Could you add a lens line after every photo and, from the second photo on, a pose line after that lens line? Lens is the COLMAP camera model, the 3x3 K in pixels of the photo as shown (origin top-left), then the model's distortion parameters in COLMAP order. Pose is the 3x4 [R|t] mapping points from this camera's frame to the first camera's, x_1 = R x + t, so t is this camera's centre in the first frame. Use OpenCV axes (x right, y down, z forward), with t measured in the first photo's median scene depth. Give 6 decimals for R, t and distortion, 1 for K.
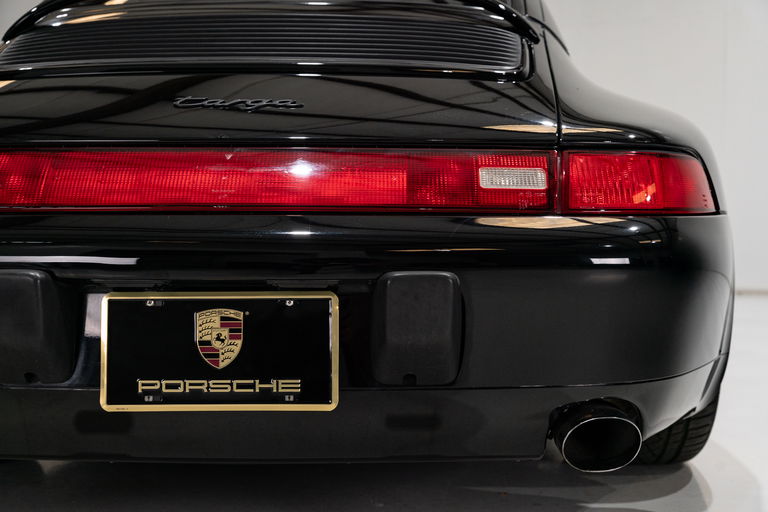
lens RADIAL K [[1084.7, 0, 390.6], [0, 1084.7, 235.2], [0, 0, 1]] dist [0.032988, 0.000000]
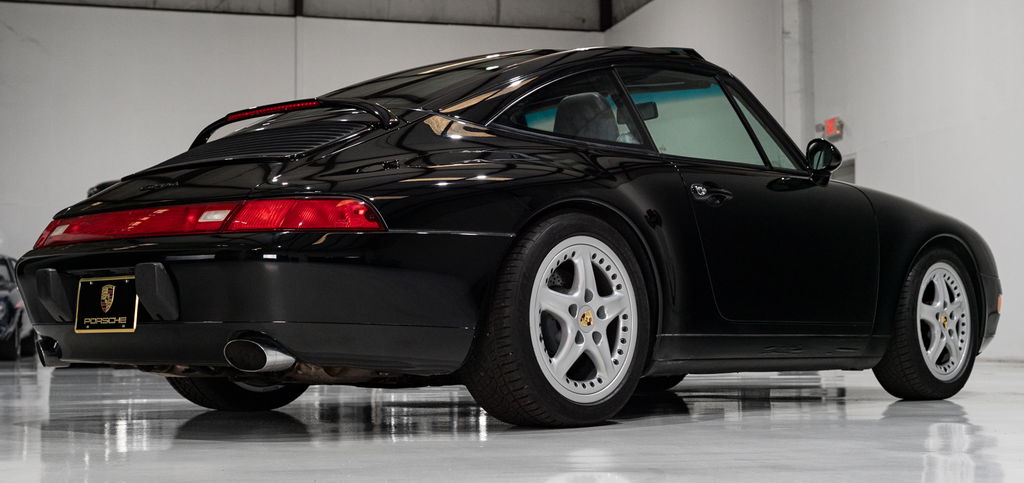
lens RADIAL K [[1402.5, 0, 516.0], [0, 1402.5, 244.5], [0, 0, 1]] dist [0.066423, 0.000000]
pose [[0.748723, -0.041214, -0.661600, 2.277056], [0.003998, 0.998328, -0.057666, 0.152038], [0.662871, 0.040531, 0.747636, -0.540356]]
